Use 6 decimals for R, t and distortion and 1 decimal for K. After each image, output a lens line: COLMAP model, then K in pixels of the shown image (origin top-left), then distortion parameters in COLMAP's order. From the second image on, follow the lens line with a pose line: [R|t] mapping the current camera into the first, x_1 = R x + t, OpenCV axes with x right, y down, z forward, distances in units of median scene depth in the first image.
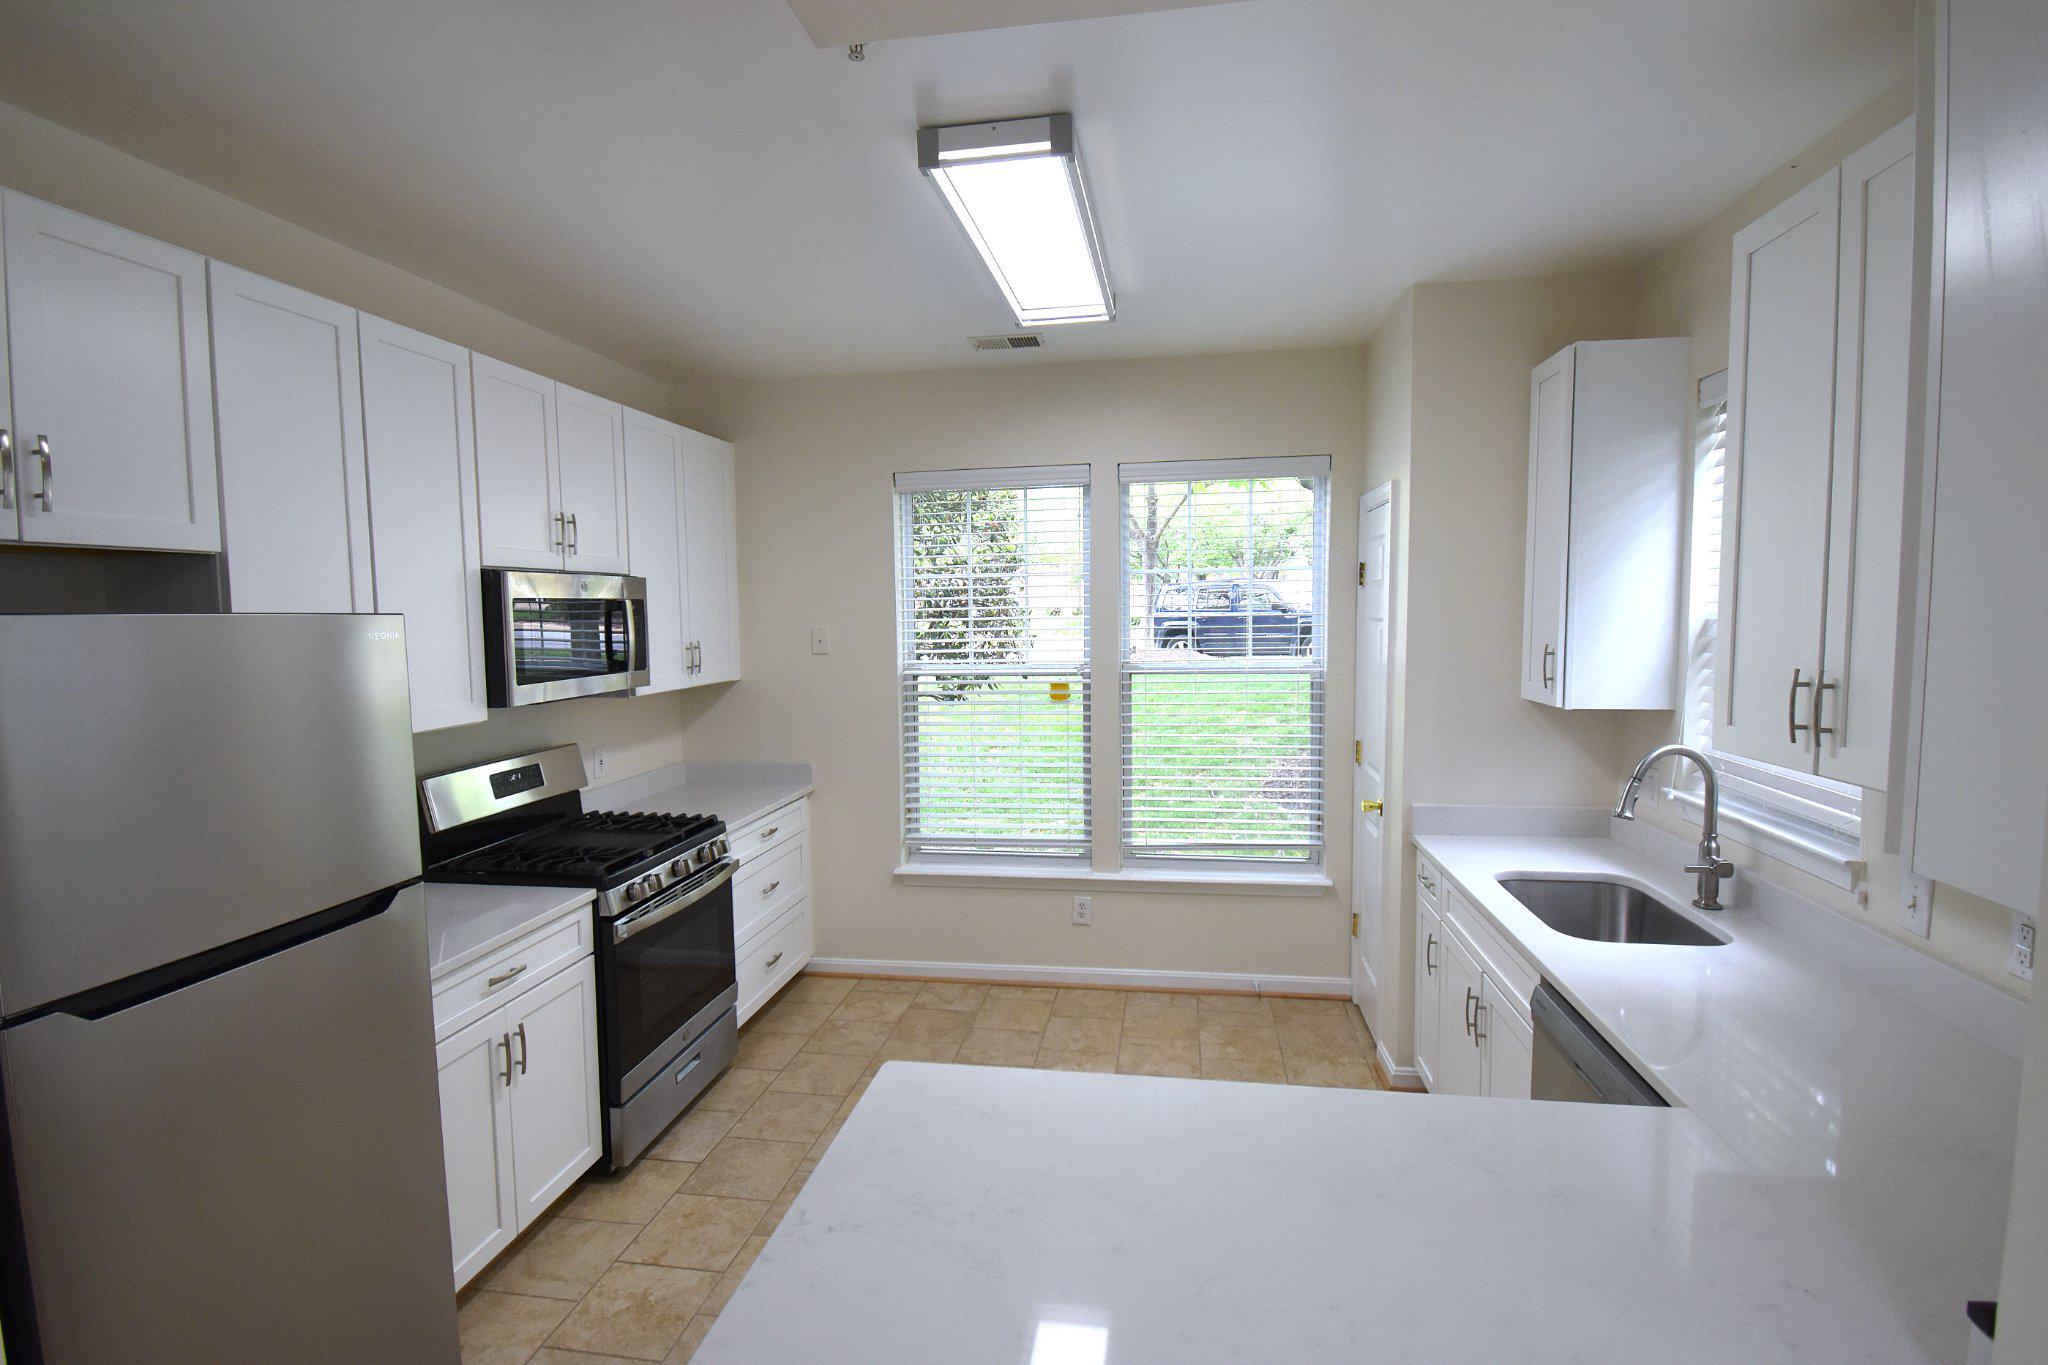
lens RADIAL K [[963.1, 0, 1031.4], [0, 963.1, 674.2], [0, 0, 1]] dist [0.002148, -0.000551]
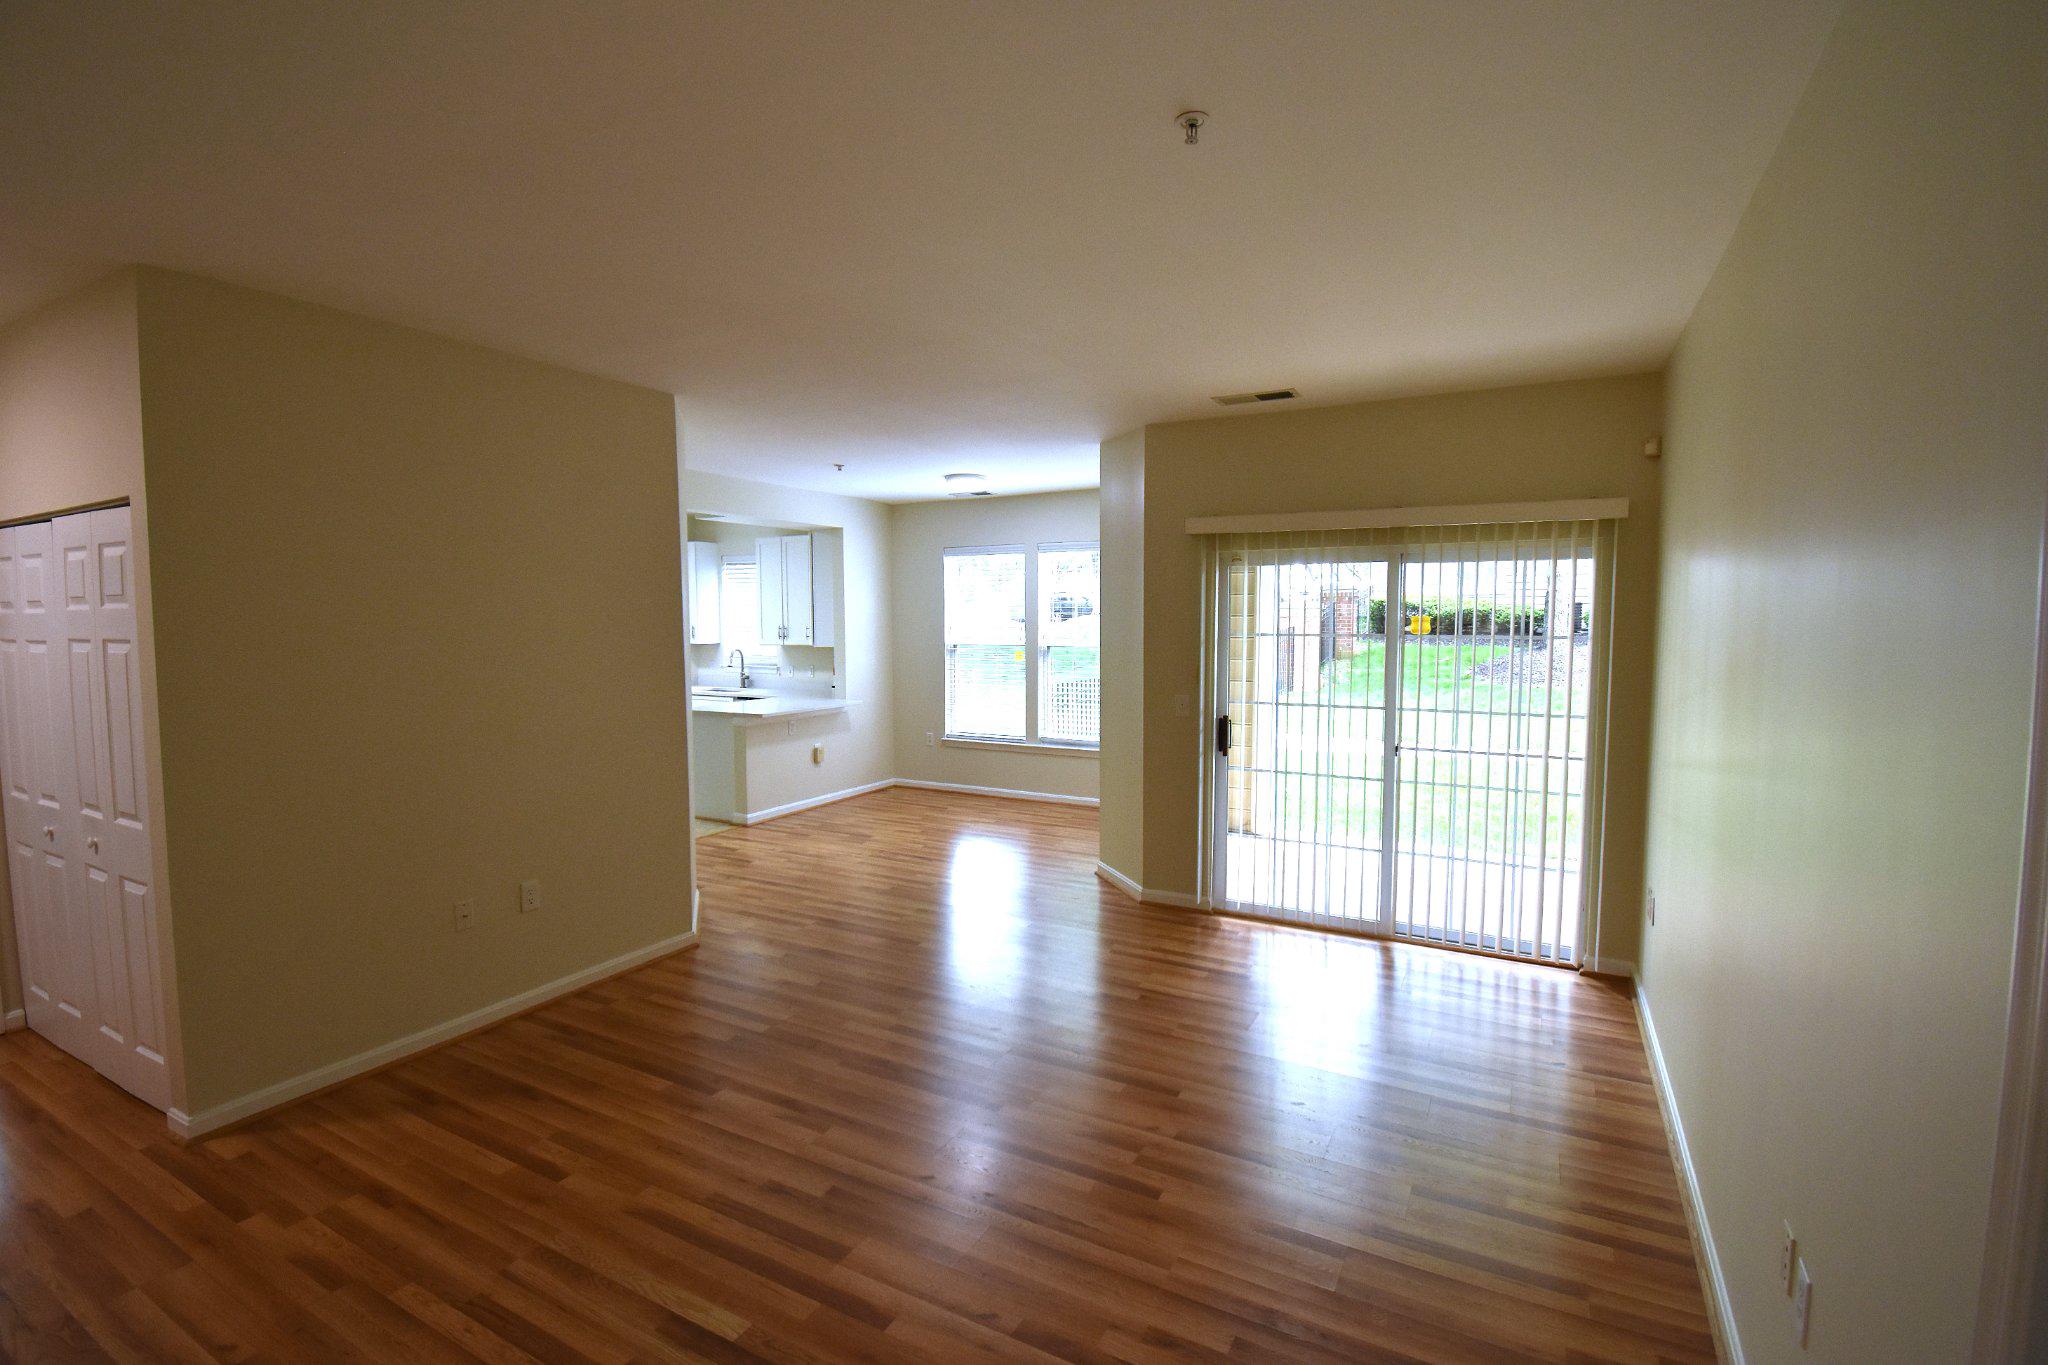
lens RADIAL K [[915.9, 0, 1033.2], [0, 915.9, 677.8], [0, 0, 1]] dist [0.022682, -0.027146]
pose [[0.340765, -0.054353, 0.938576, -1.593594], [0.064416, 0.997331, 0.034369, 0.090425], [-0.937939, 0.048747, 0.343357, -0.955984]]
